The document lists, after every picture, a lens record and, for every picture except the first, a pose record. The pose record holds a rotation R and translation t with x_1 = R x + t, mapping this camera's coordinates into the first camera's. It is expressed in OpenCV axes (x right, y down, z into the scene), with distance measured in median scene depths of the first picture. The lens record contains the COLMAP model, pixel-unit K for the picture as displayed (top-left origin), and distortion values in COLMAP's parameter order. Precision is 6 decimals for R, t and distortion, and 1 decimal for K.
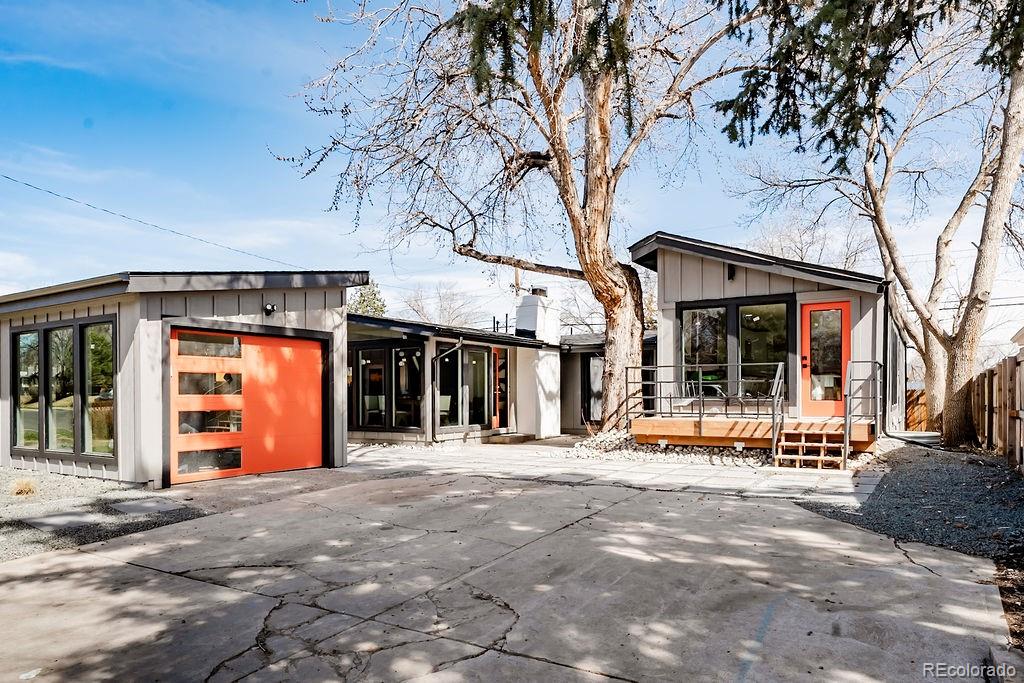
lens RADIAL K [[677.9, 0, 500.7], [0, 677.9, 410.0], [0, 0, 1]] dist [0.003520, -0.001645]
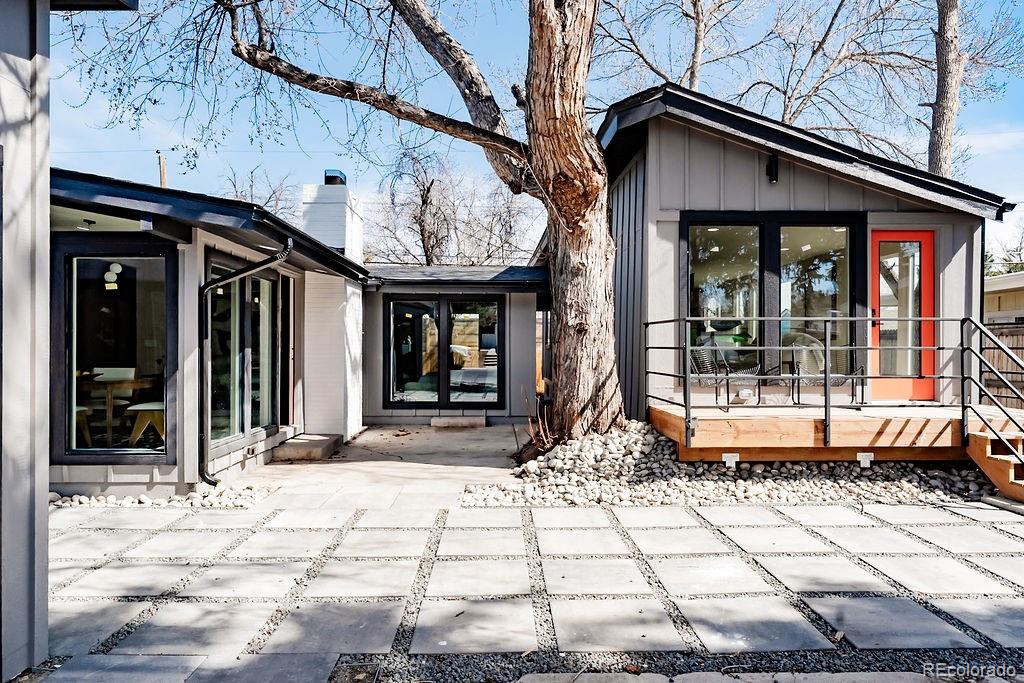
lens RADIAL K [[684.9, 0, 504.2], [0, 684.9, 350.3], [0, 0, 1]] dist [-0.001642, 0.006320]
pose [[0.829528, 0.001581, 0.558462, -0.220334], [0.010847, 0.999762, -0.018942, -0.030848], [-0.558359, 0.021771, 0.829314, 0.652963]]
